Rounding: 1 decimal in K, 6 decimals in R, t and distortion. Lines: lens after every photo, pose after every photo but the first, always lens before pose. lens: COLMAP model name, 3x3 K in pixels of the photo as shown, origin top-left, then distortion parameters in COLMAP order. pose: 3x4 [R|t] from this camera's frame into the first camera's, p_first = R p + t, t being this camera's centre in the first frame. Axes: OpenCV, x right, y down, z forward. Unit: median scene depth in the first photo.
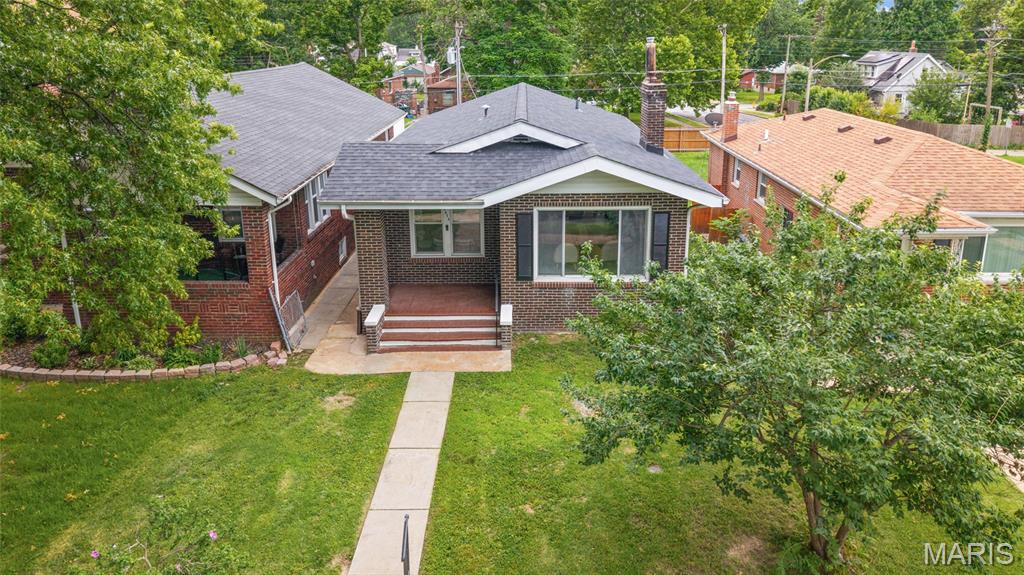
lens RADIAL K [[708.1, 0, 512.0], [0, 708.1, 287.5], [0, 0, 1]] dist [-0.007955, -0.004718]
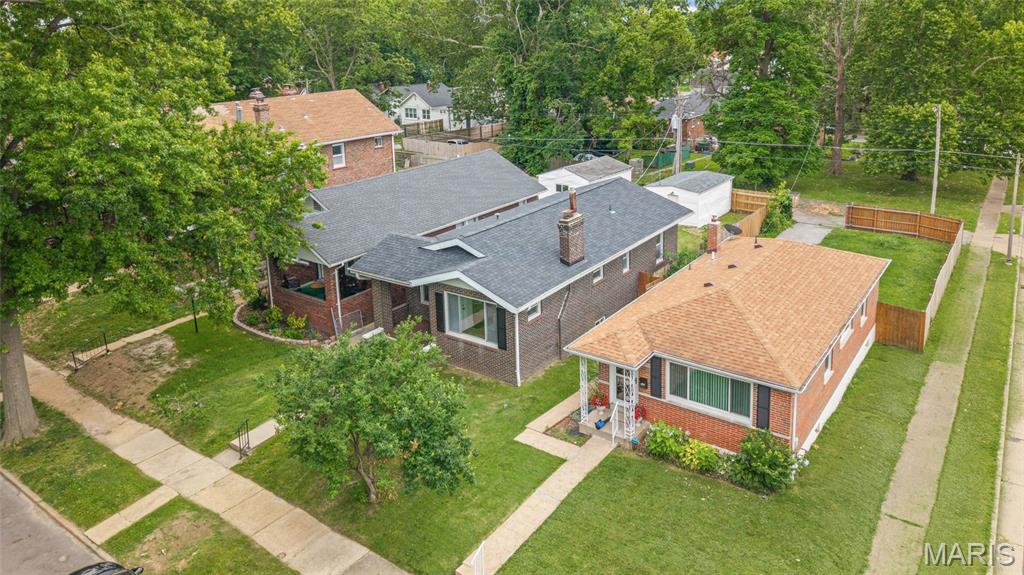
lens RADIAL K [[708.1, 0, 512.0], [0, 708.1, 287.5], [0, 0, 1]] dist [-0.007955, -0.004718]
pose [[0.819981, 0.175976, -0.544668, 1.053309], [-0.177496, 0.982834, 0.050328, -0.227519], [0.544174, 0.055408, 0.837140, -0.319970]]
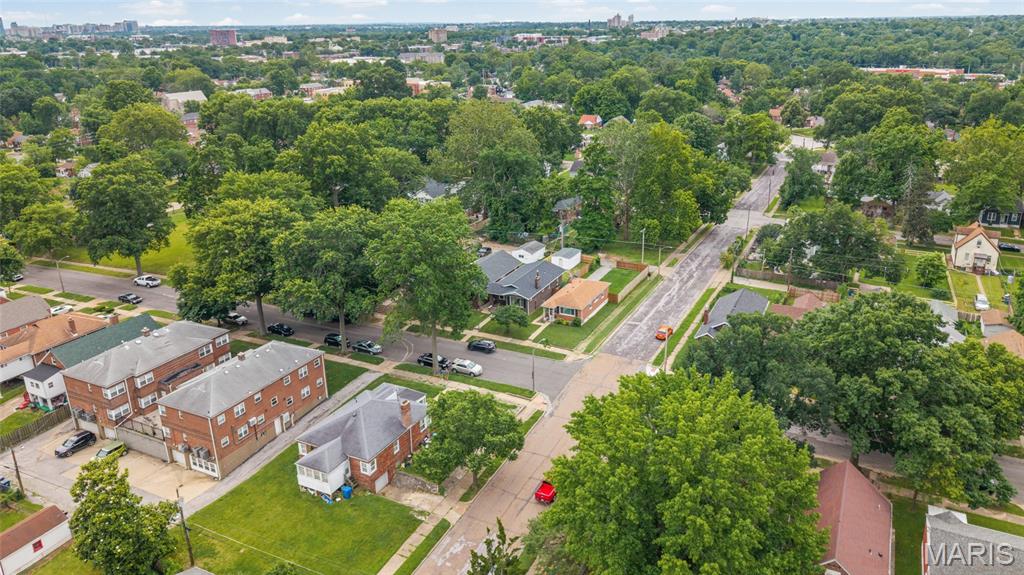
lens RADIAL K [[708.1, 0, 512.0], [0, 708.1, 287.5], [0, 0, 1]] dist [-0.007955, -0.004718]
pose [[0.894394, 0.127926, -0.428596, 3.188055], [-0.125958, 0.991484, 0.033086, -0.442316], [0.429178, 0.024394, 0.902890, -5.667768]]
